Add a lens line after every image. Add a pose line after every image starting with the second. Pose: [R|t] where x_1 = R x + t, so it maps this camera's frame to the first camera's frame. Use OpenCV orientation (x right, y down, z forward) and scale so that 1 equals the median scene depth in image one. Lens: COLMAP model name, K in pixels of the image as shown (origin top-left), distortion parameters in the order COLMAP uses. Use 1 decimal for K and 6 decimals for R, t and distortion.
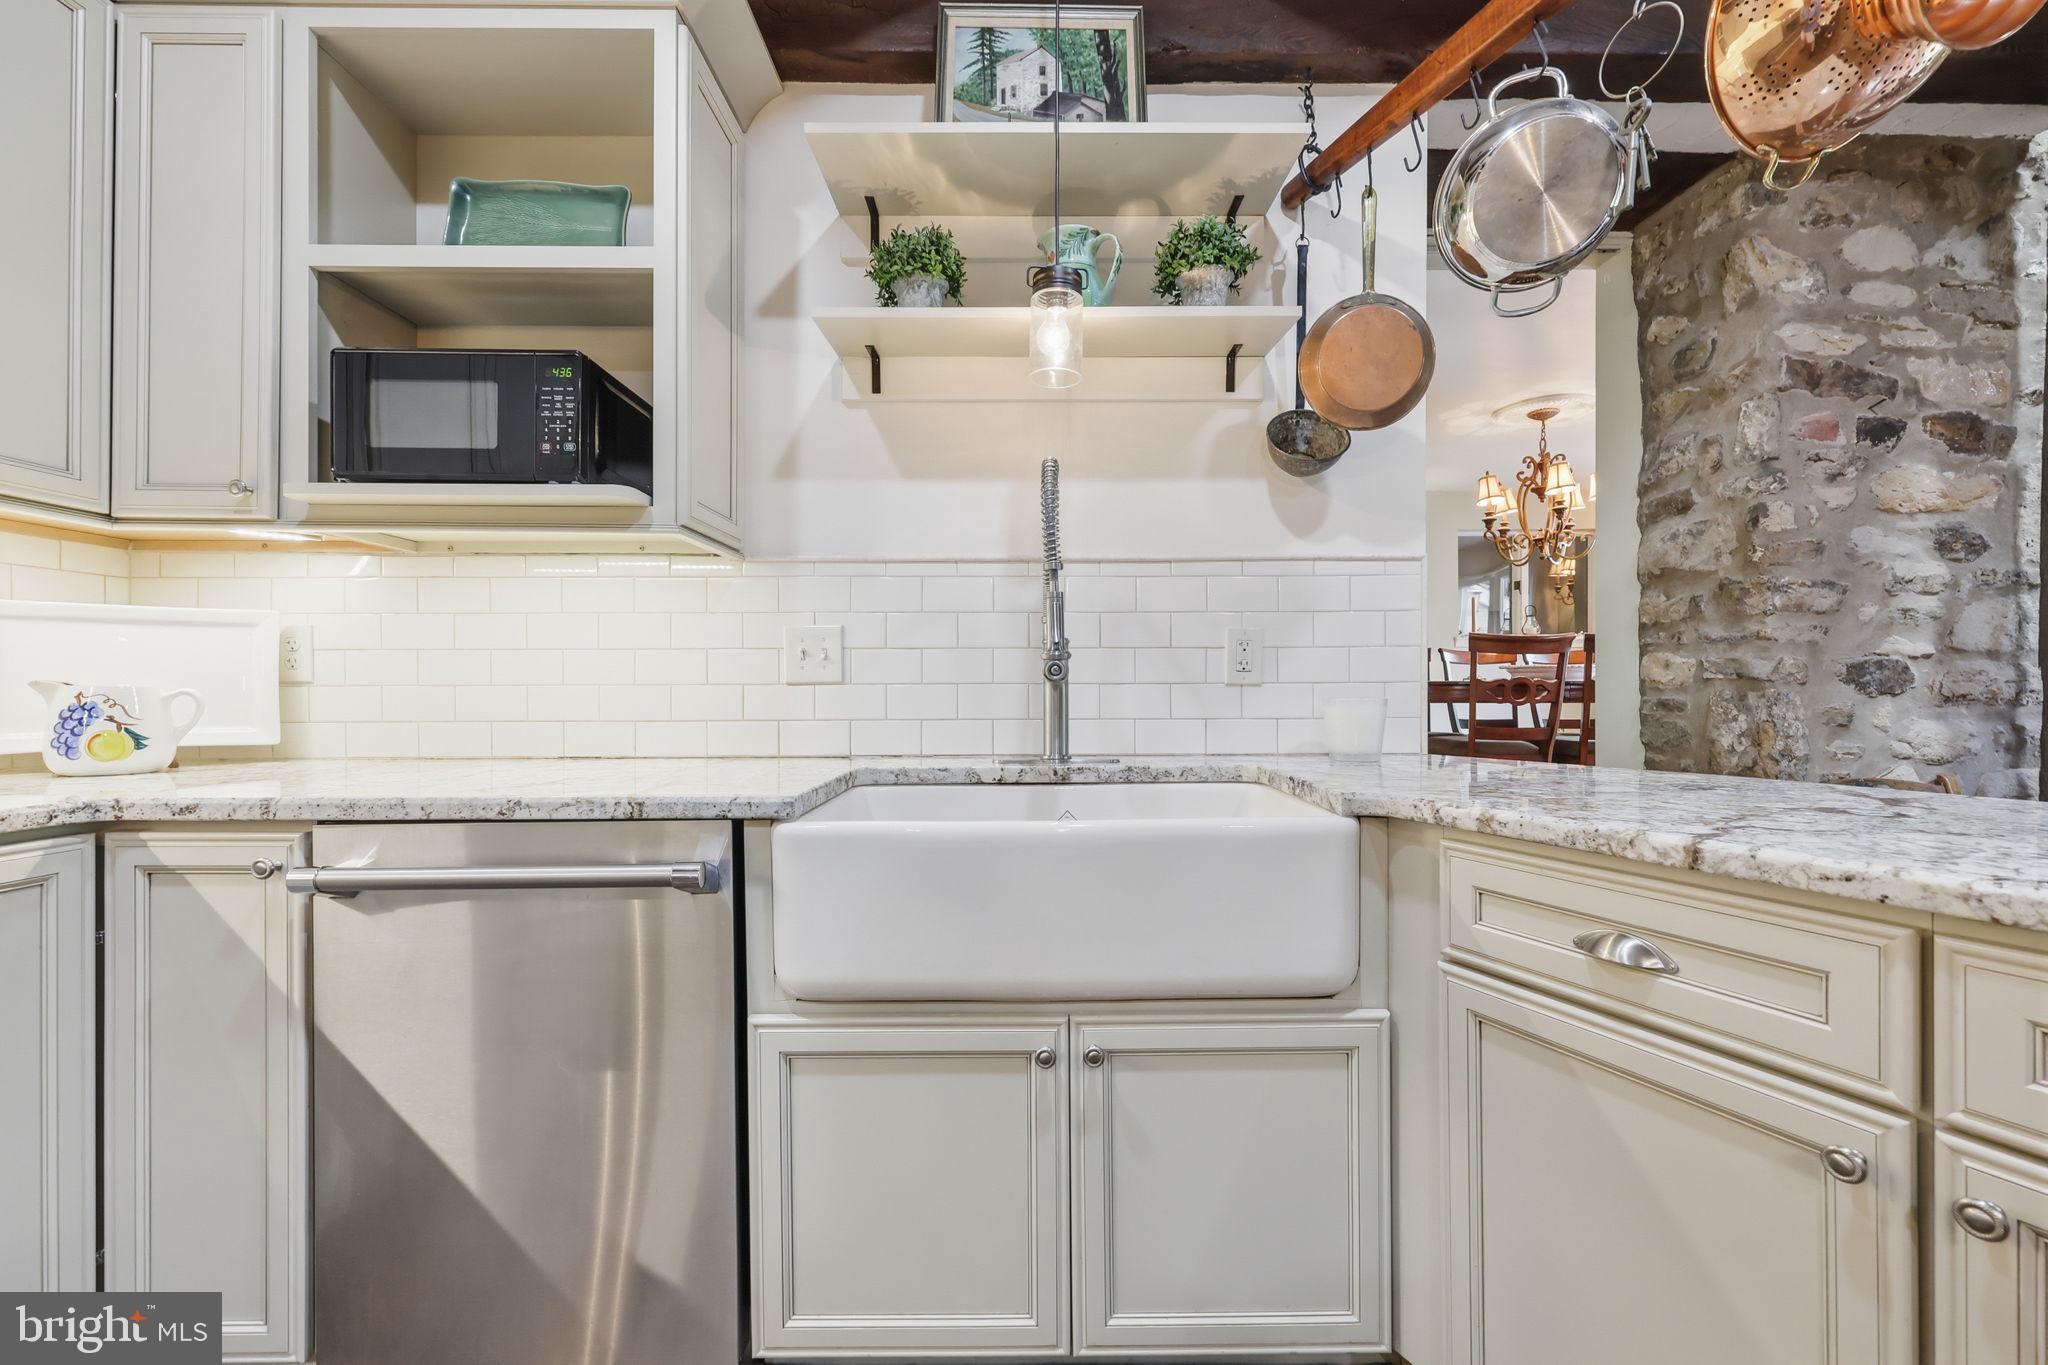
lens RADIAL K [[931.4, 0, 1010.1], [0, 931.4, 689.6], [0, 0, 1]] dist [0.002426, 0.000307]
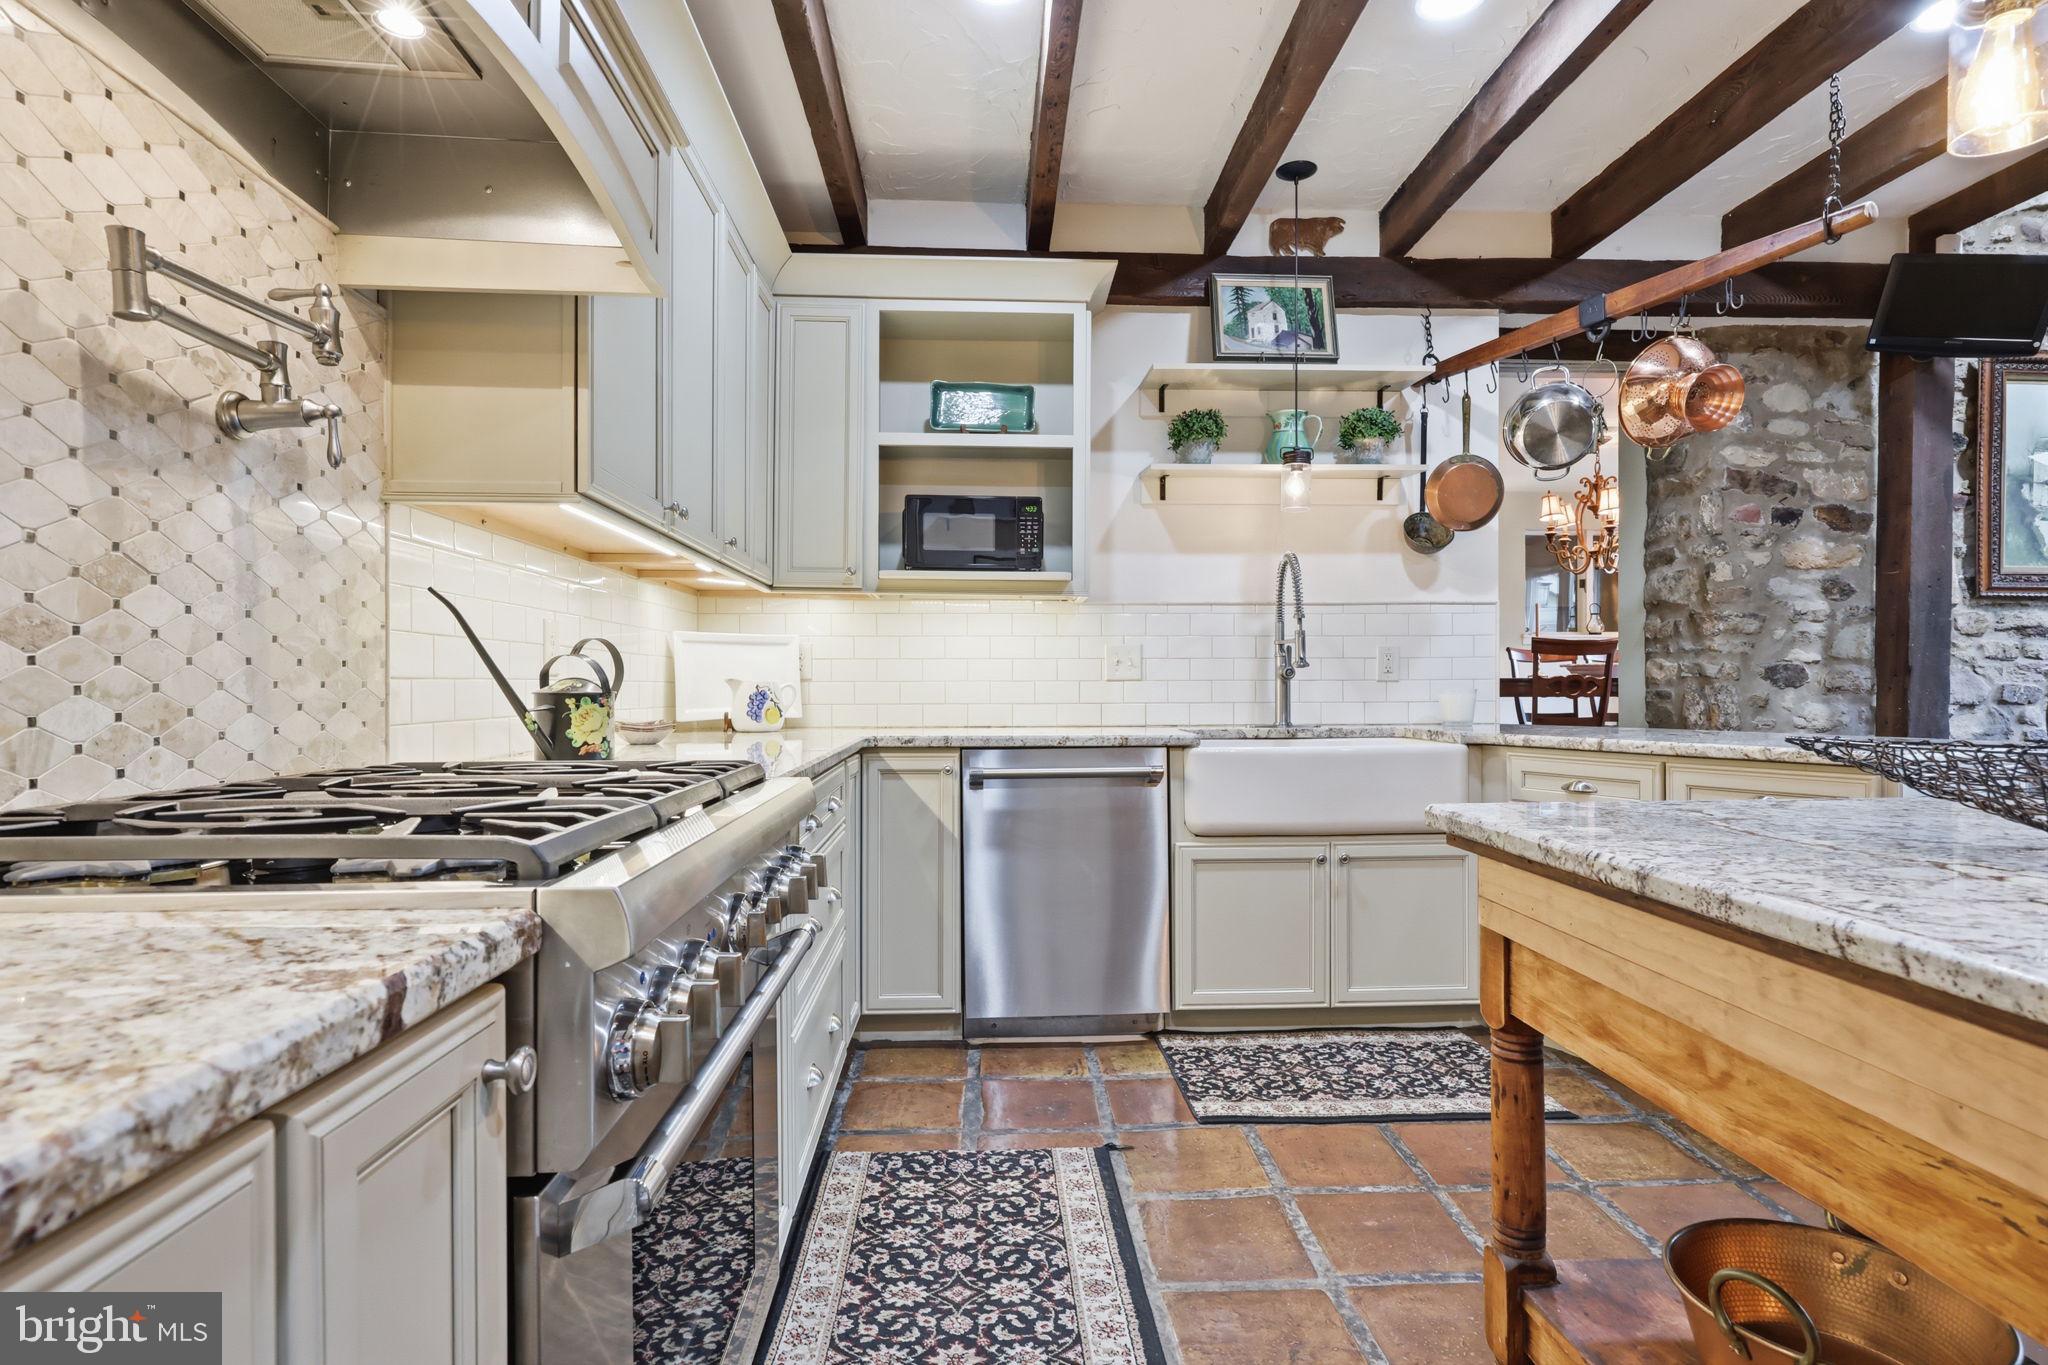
lens RADIAL K [[1155.5, 0, 1034.6], [0, 1155.5, 688.1], [0, 0, 1]] dist [0.003493, 0.000515]
pose [[0.999062, -0.001042, 0.043296, -0.394785], [0.001065, 0.999999, -0.000511, 0.006849], [-0.043296, 0.000557, 0.999062, -0.860770]]
